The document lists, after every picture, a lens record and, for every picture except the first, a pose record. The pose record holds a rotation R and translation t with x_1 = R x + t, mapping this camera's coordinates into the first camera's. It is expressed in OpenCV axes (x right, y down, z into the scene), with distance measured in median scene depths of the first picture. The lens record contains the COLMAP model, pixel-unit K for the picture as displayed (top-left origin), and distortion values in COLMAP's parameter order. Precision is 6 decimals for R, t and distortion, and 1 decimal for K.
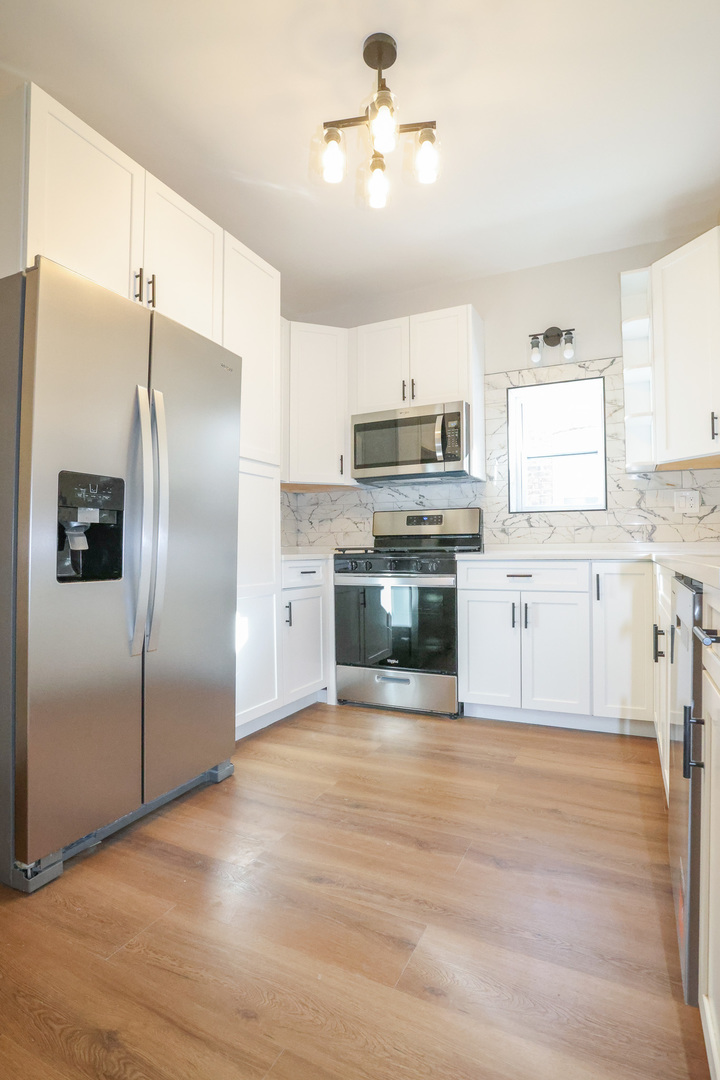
lens RADIAL K [[515.2, 0, 360.0], [0, 515.2, 540.0], [0, 0, 1]] dist [-0.076274, 0.034995]
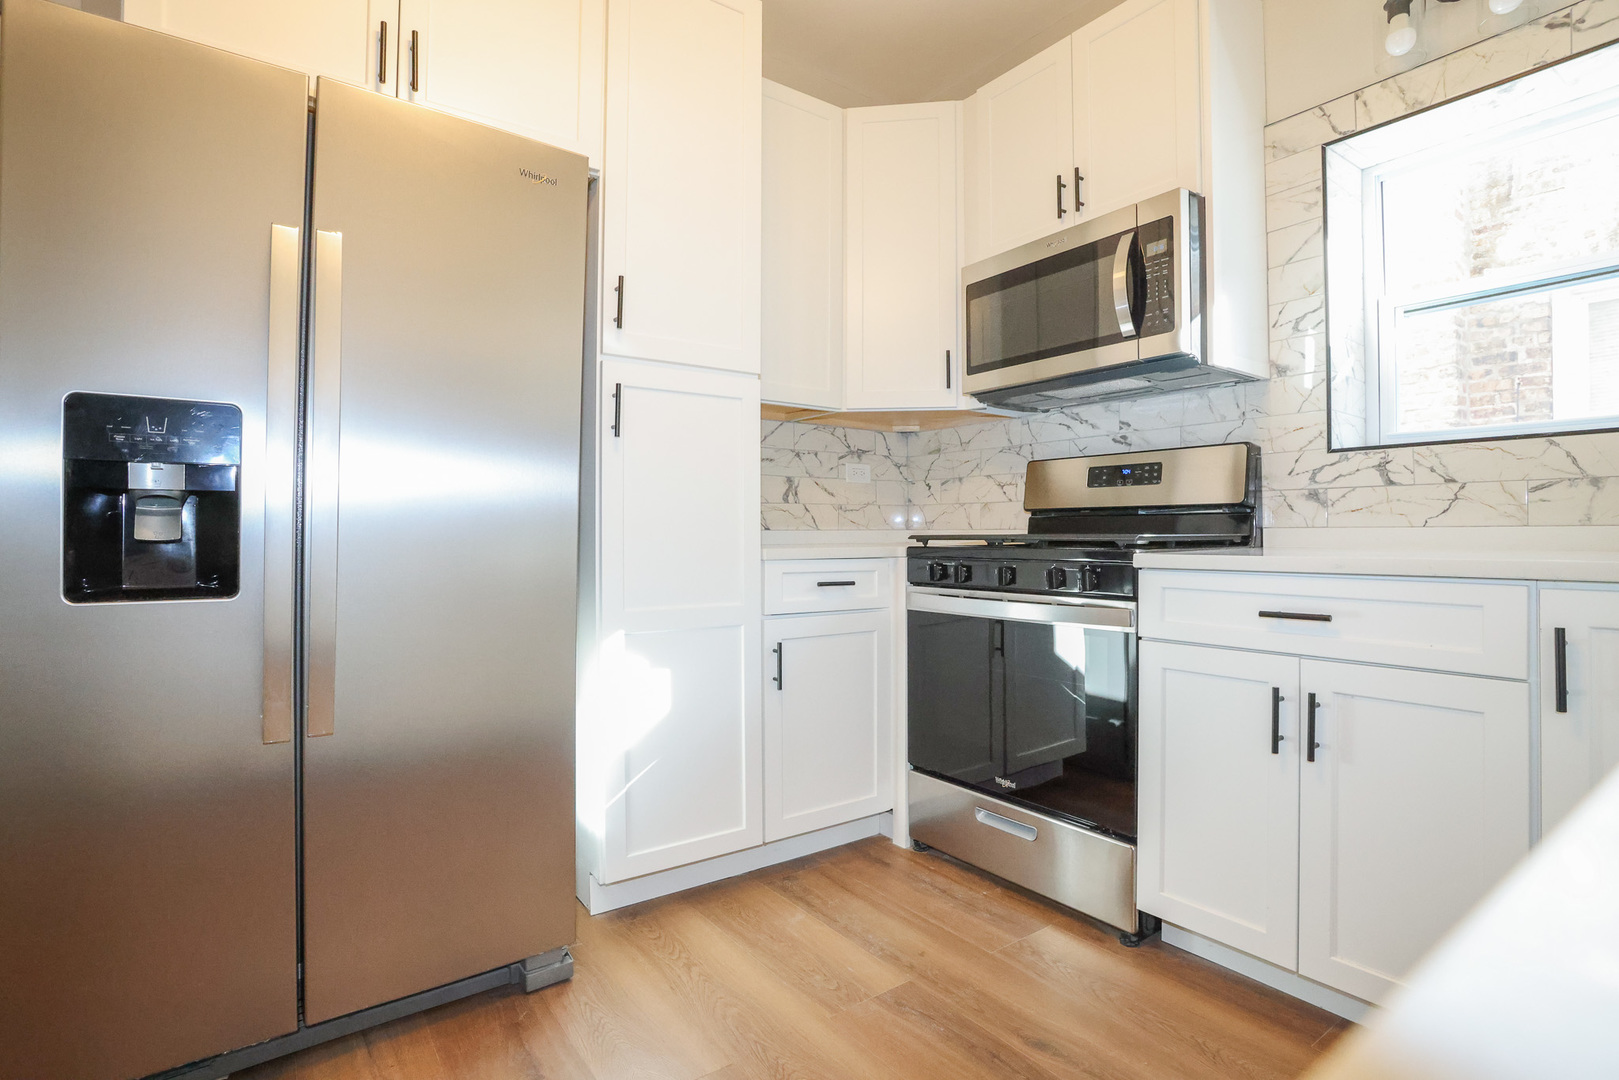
lens RADIAL K [[772.3, 0, 806.4], [0, 772.3, 520.4], [0, 0, 1]] dist [-0.076274, 0.034995]
pose [[0.886135, -0.000596, -0.463427, 0.202261], [0.002166, 0.999994, 0.002856, -0.000929], [0.463422, -0.003535, 0.886130, 0.287009]]
